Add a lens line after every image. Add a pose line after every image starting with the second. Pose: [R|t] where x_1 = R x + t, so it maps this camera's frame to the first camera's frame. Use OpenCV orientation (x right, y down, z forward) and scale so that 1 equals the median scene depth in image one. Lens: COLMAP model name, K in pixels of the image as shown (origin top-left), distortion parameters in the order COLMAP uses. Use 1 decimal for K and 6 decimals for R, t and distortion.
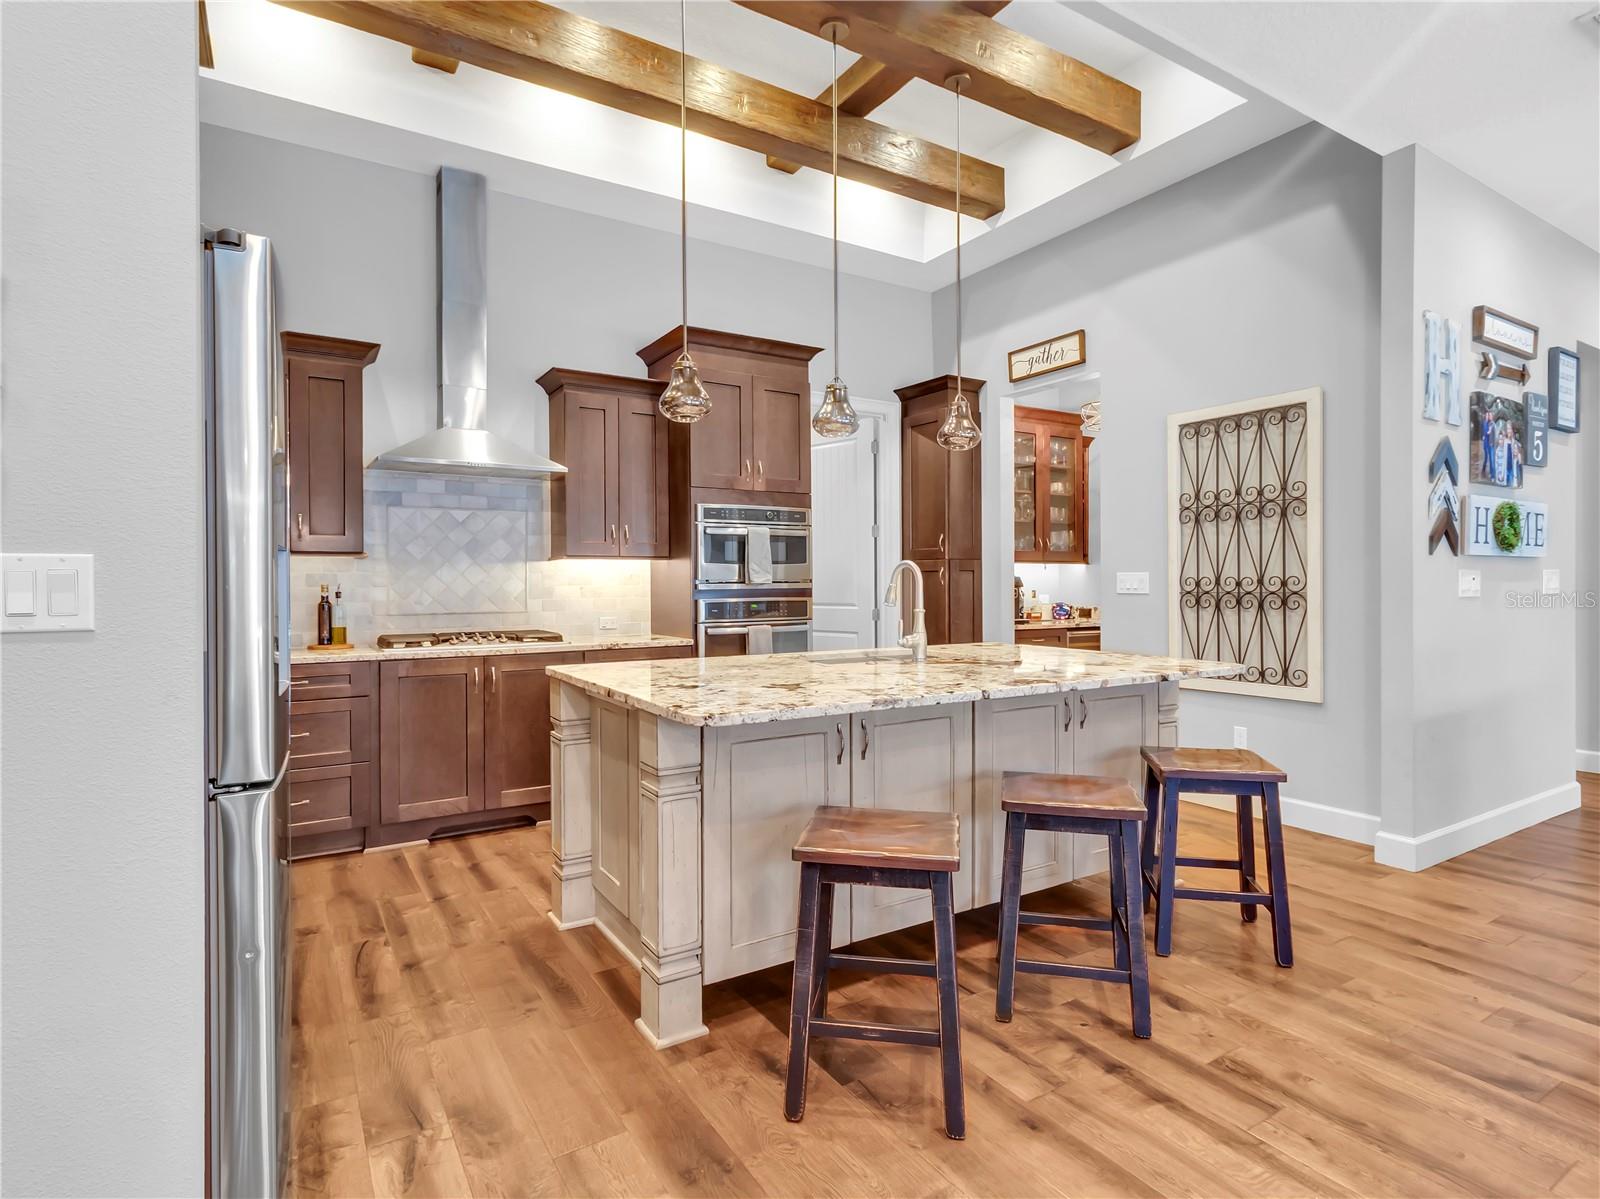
lens RADIAL K [[839.3, 0, 805.6], [0, 839.3, 584.7], [0, 0, 1]] dist [0.002652, 0.000333]
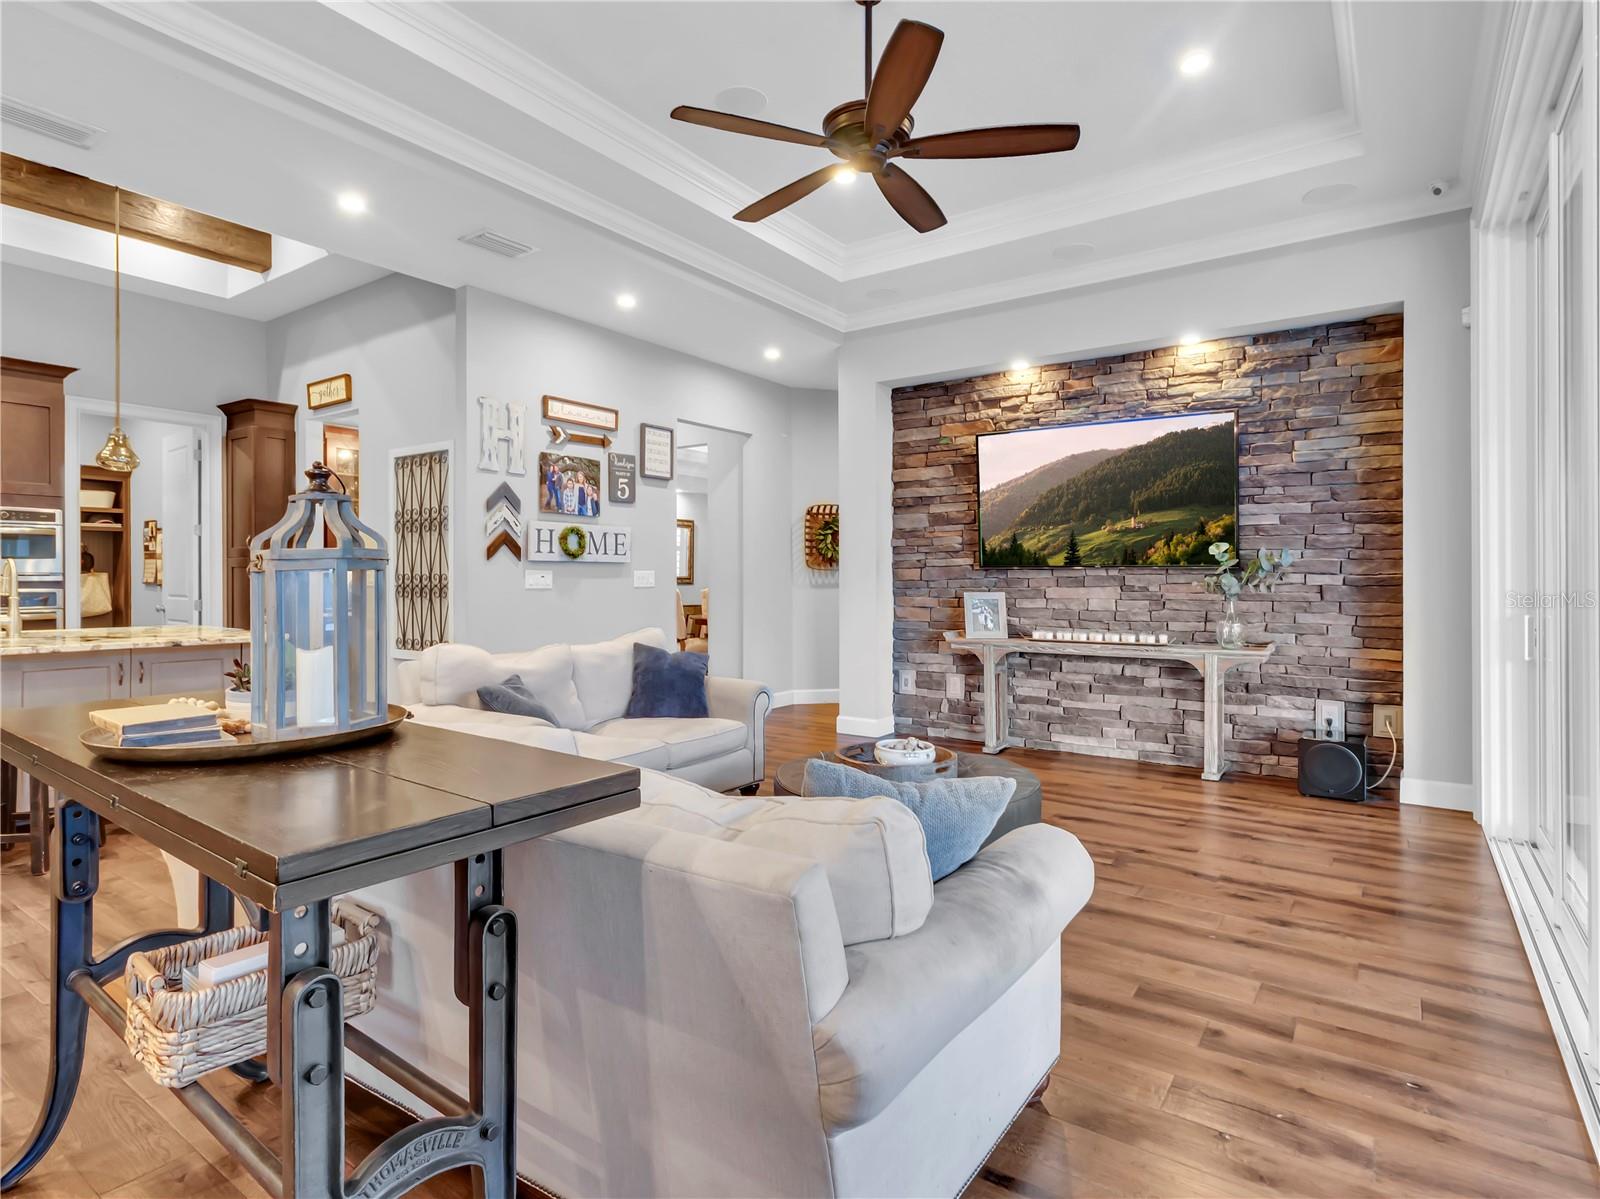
lens RADIAL K [[839.3, 0, 805.6], [0, 839.3, 584.7], [0, 0, 1]] dist [0.002652, 0.000333]
pose [[0.922017, 0.002992, 0.387139, 0.536413], [-0.005713, 0.999966, 0.005877, -0.003237], [-0.387108, -0.007631, 0.922003, -0.466971]]
